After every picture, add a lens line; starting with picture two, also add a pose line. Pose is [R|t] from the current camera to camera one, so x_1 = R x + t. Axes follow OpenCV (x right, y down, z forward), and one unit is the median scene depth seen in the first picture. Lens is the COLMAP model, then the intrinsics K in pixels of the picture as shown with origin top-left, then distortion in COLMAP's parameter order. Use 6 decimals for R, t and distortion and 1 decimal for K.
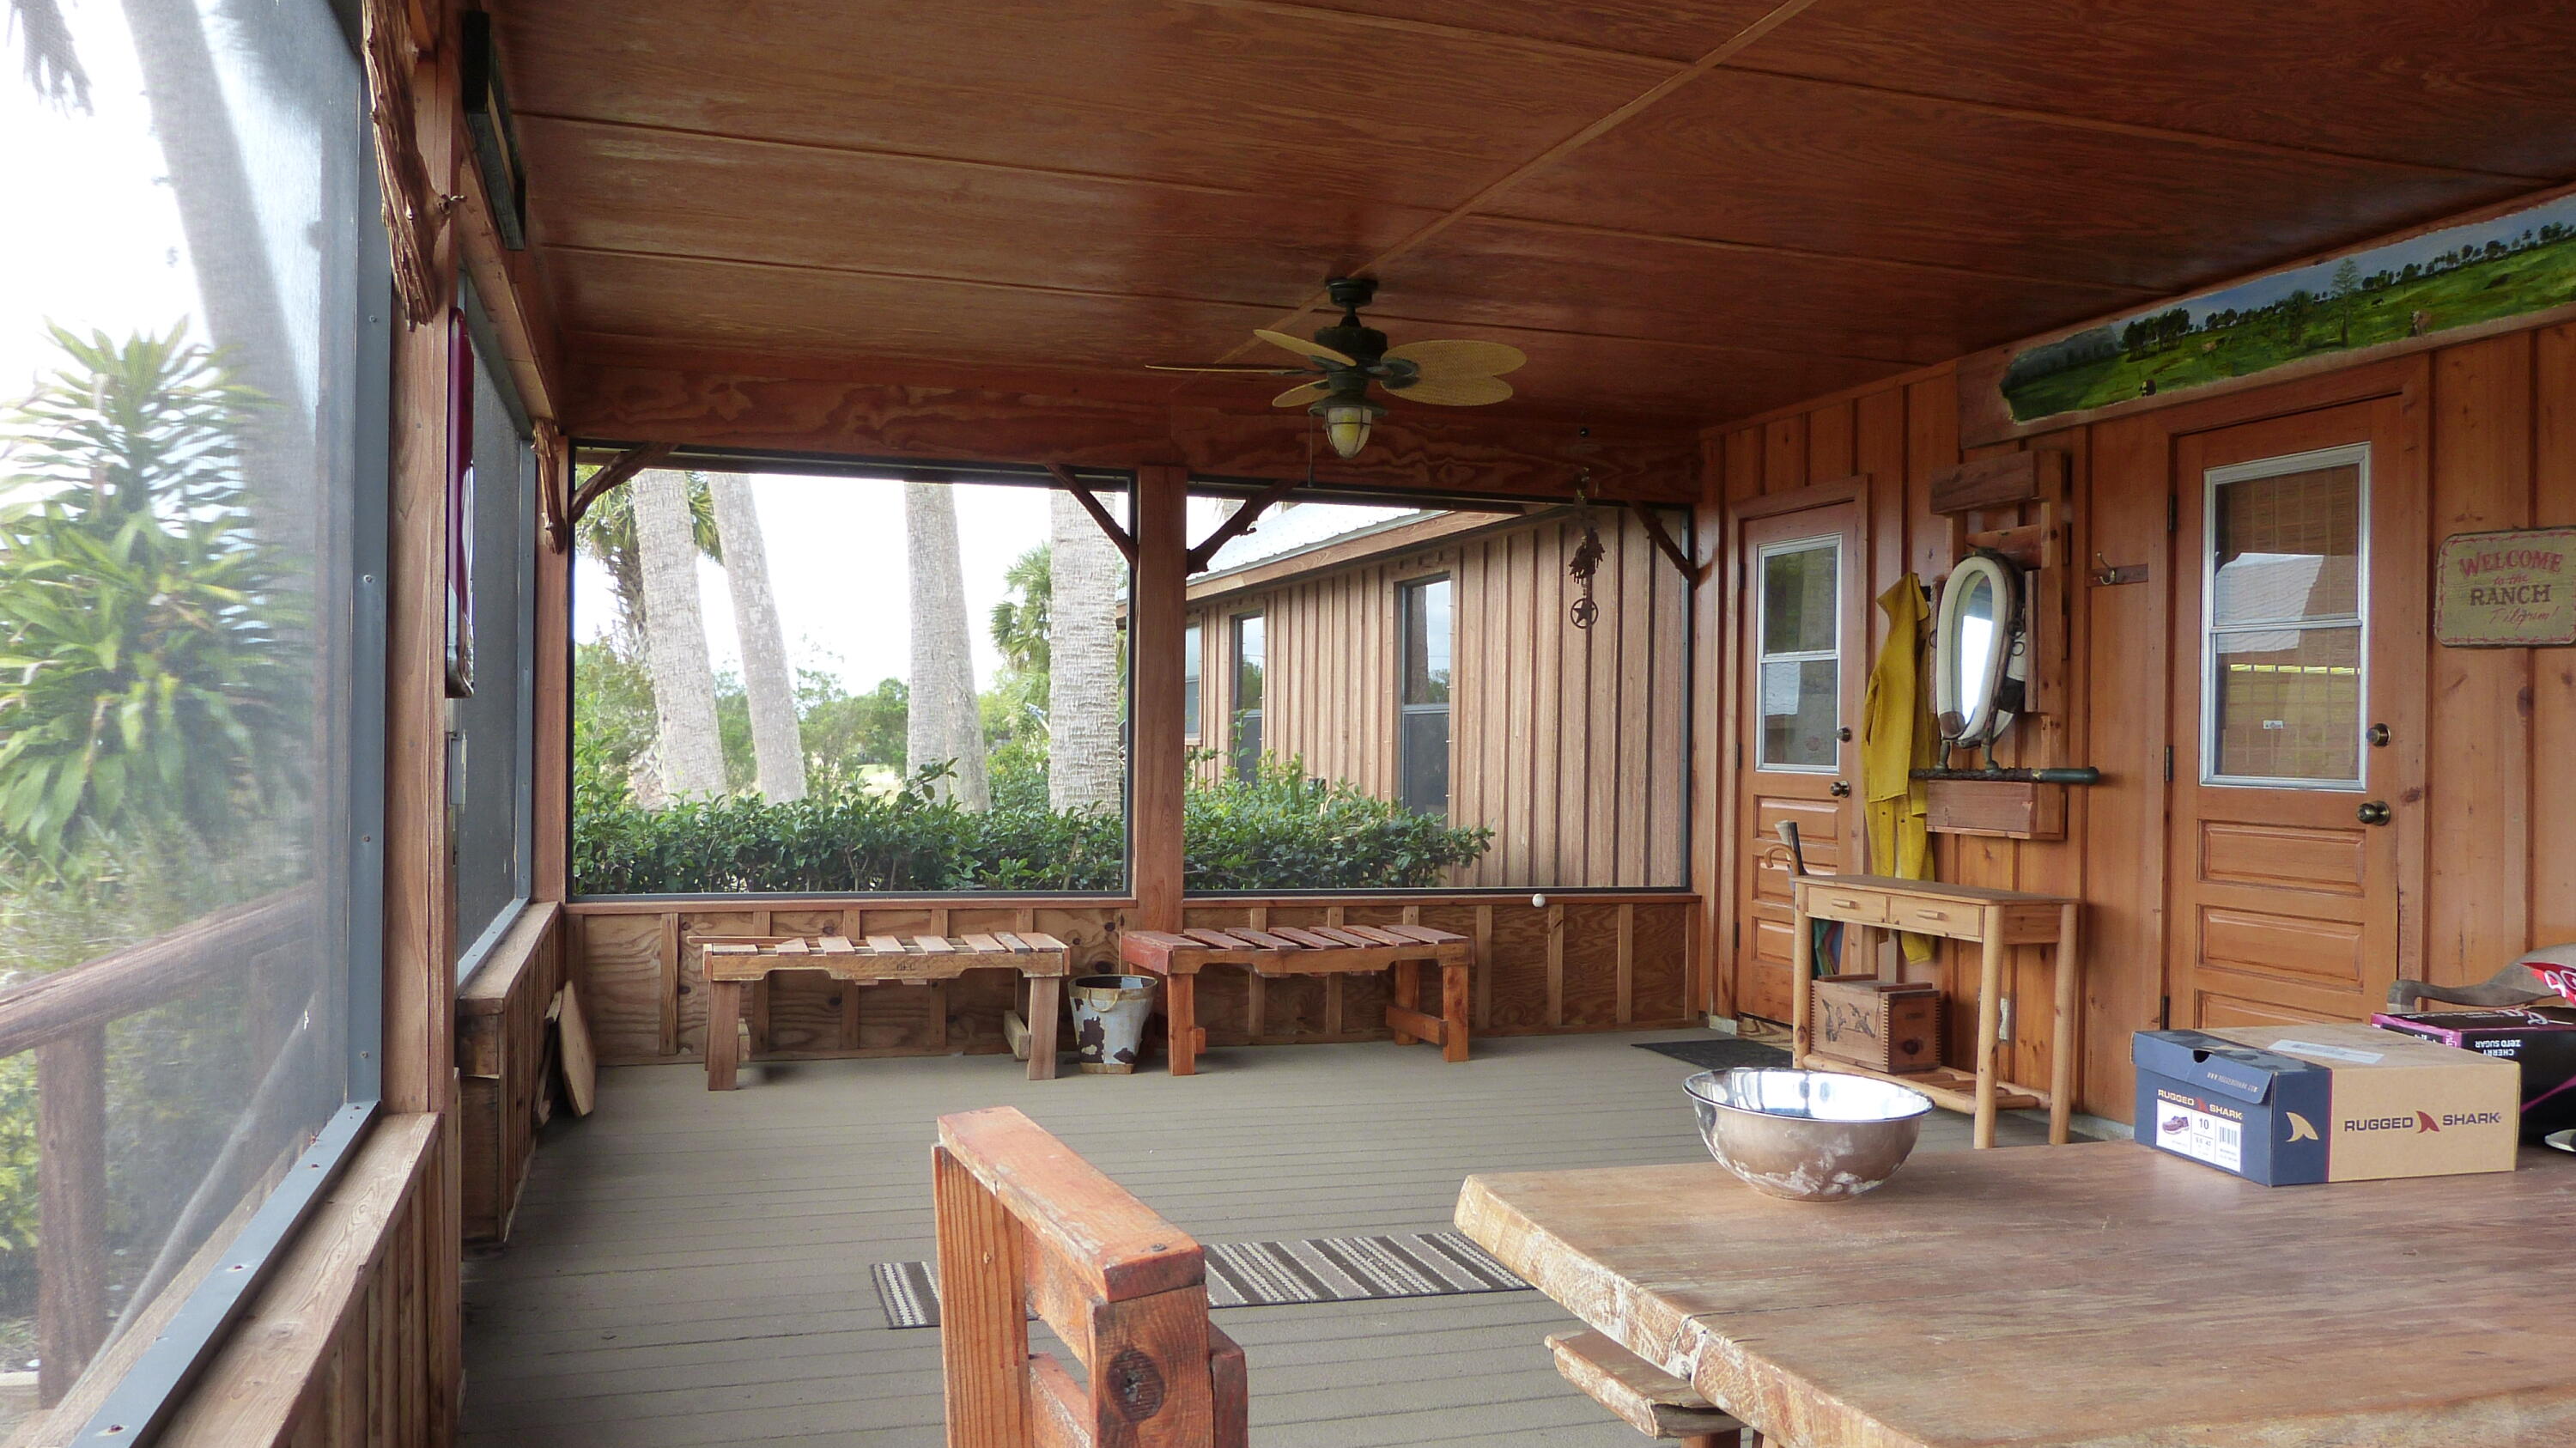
lens RADIAL K [[2034.9, 0, 1287.8], [0, 2034.9, 735.0], [0, 0, 1]] dist [0.006840, 0.006712]
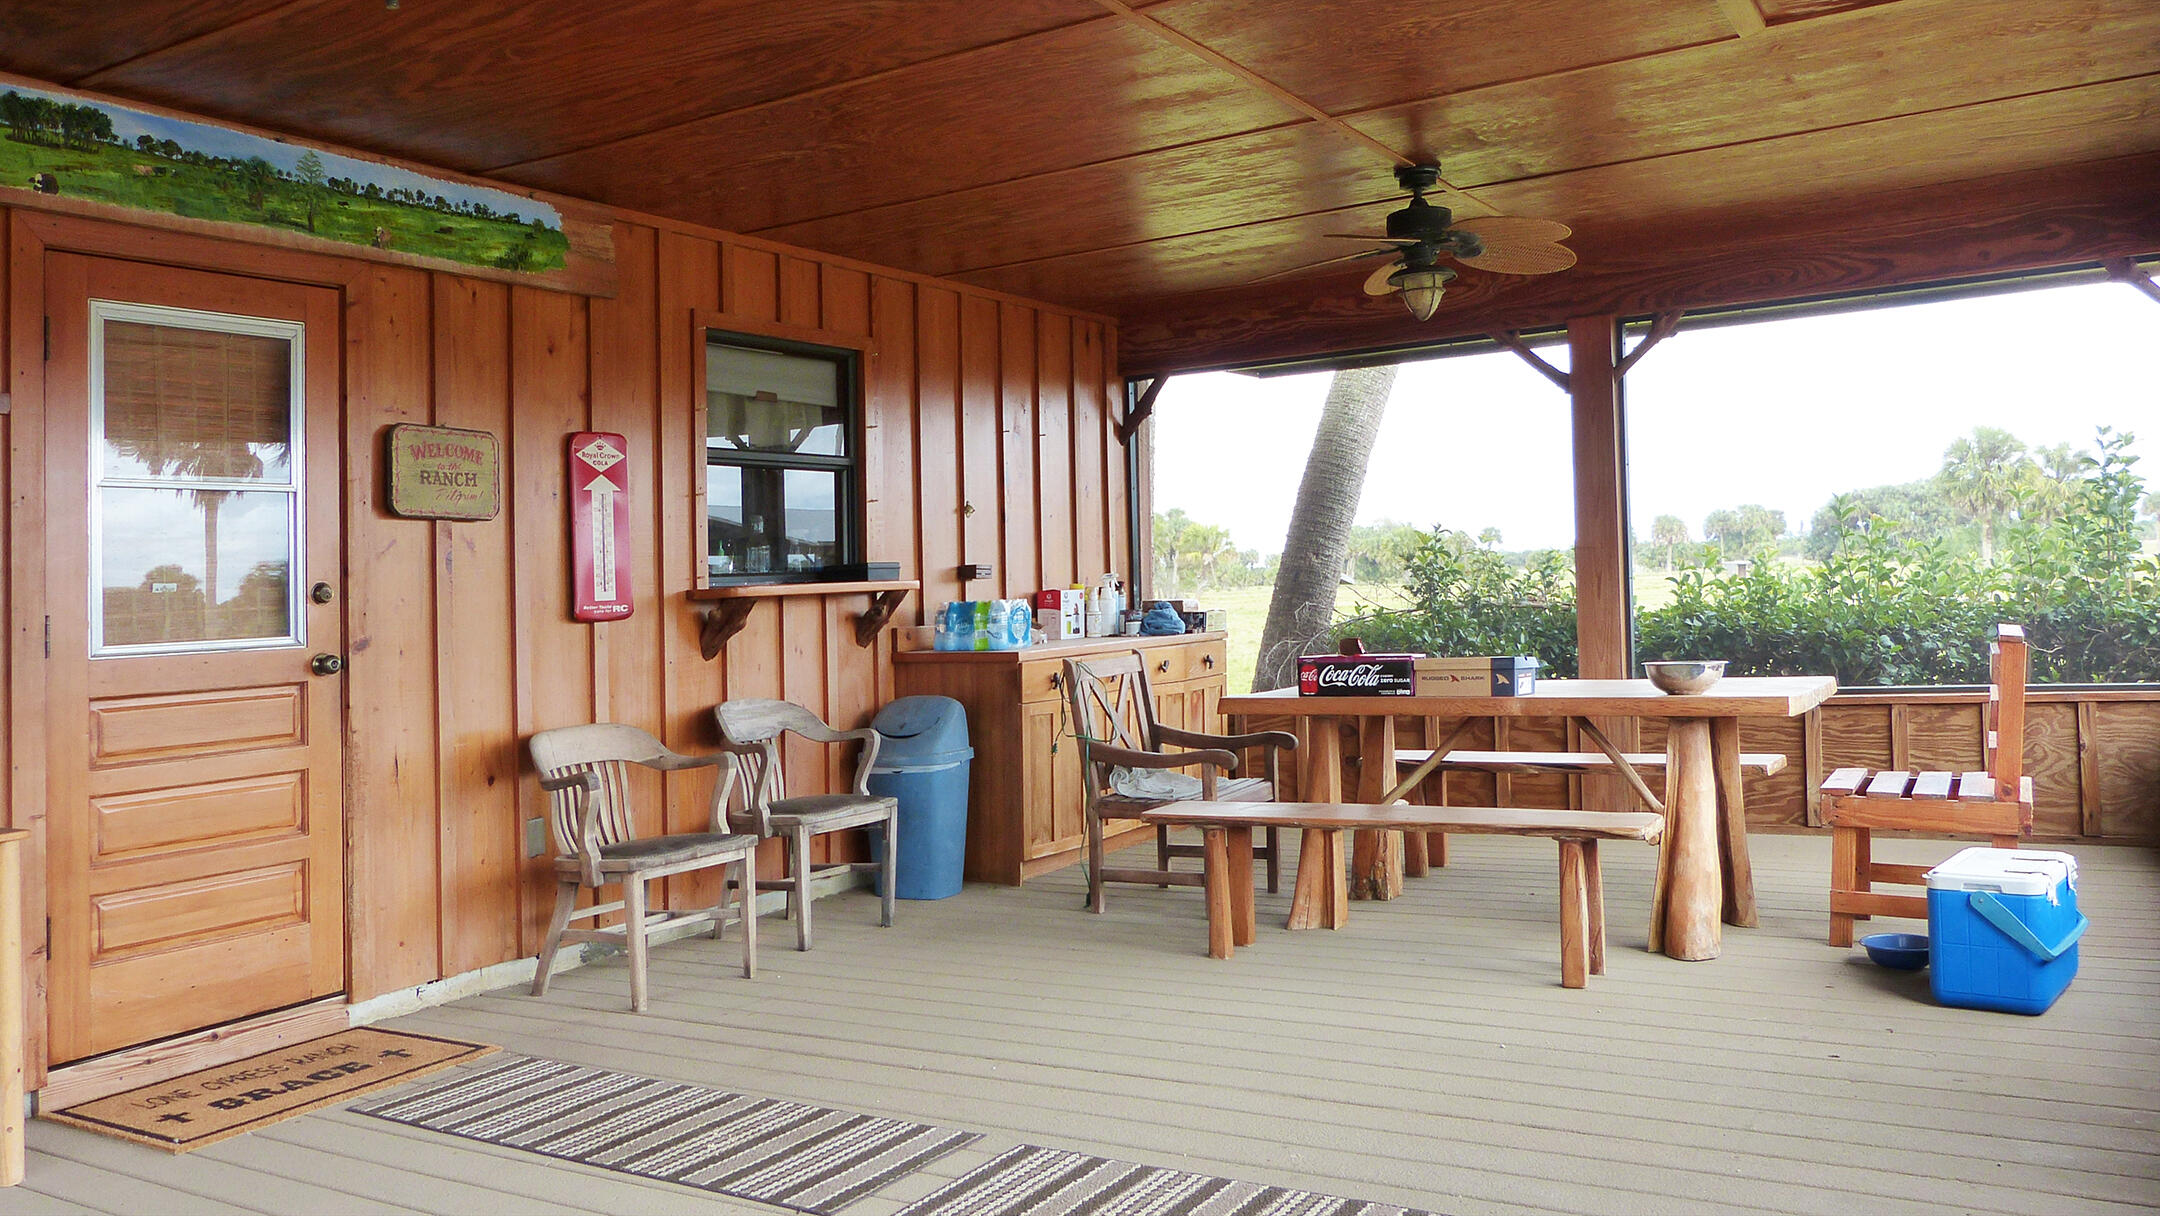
lens RADIAL K [[1706.1, 0, 1075.5], [0, 1706.1, 584.8], [0, 0, 1]] dist [0.006840, 0.006712]
pose [[-0.658382, 0.008136, 0.752640, -0.430620], [0.029633, 0.999447, 0.015118, -0.006416], [-0.752100, 0.032256, -0.658259, 1.320492]]
